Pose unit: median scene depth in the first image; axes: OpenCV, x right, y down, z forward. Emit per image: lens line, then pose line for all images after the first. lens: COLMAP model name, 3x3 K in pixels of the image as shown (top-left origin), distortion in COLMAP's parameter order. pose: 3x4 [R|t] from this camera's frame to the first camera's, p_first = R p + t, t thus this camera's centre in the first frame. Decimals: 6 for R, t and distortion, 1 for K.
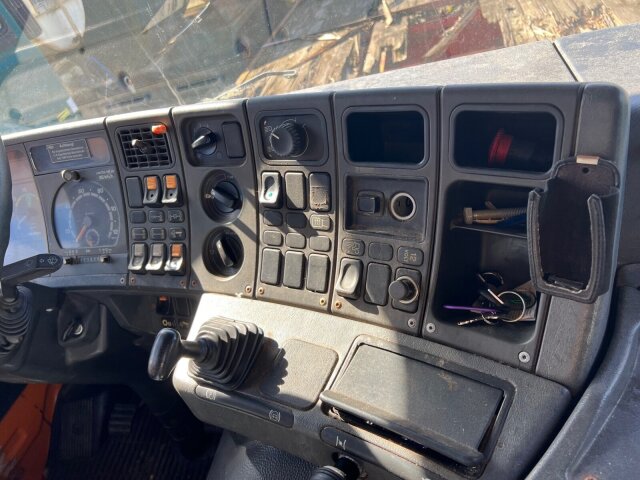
lens RADIAL K [[470.6, 0, 319.5], [0, 470.6, 249.1], [0, 0, 1]] dist [0.005517, -0.000076]
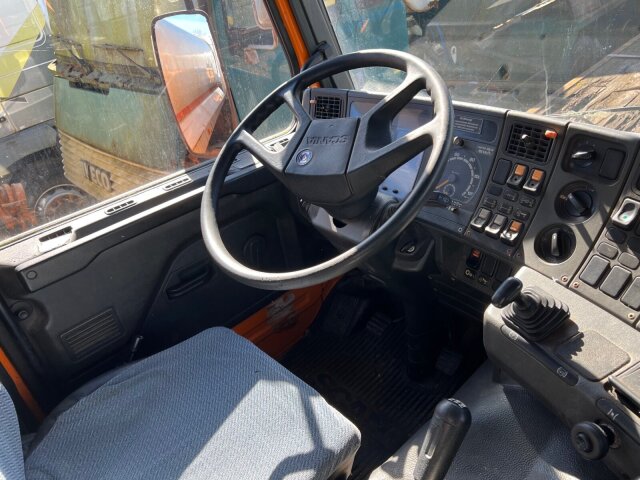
lens RADIAL K [[470.6, 0, 319.5], [0, 470.6, 249.1], [0, 0, 1]] dist [0.005517, -0.000076]
pose [[0.804285, 0.427166, -0.413103, -0.182709], [-0.403417, 0.902929, 0.148238, 0.086932], [0.436325, 0.047427, 0.898538, -0.392316]]
